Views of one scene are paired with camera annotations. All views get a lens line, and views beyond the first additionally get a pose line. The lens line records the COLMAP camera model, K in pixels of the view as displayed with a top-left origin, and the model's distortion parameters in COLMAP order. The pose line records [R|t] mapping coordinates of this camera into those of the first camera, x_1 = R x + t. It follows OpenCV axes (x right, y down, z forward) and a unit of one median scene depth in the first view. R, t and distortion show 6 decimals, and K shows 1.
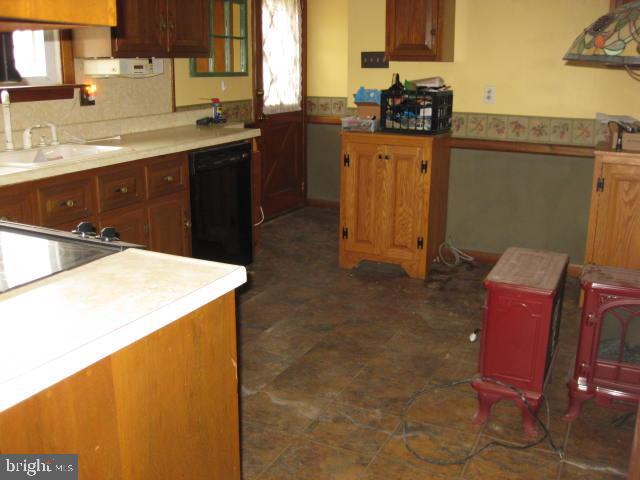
lens RADIAL K [[651.1, 0, 301.0], [0, 651.1, 239.4], [0, 0, 1]] dist [-0.146359, 0.011886]
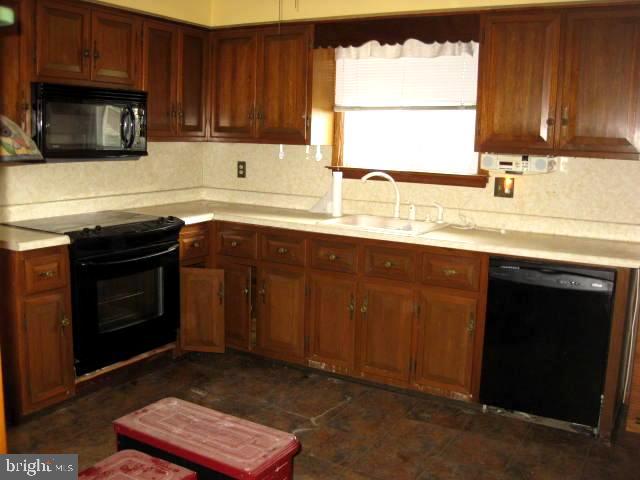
lens RADIAL K [[651.1, 0, 301.0], [0, 651.1, 239.4], [0, 0, 1]] dist [-0.146359, 0.011886]
pose [[-0.083372, 0.154635, -0.984448, 0.803393], [-0.279142, 0.944714, 0.172034, -0.253989], [0.956624, 0.289144, -0.035597, 0.807742]]
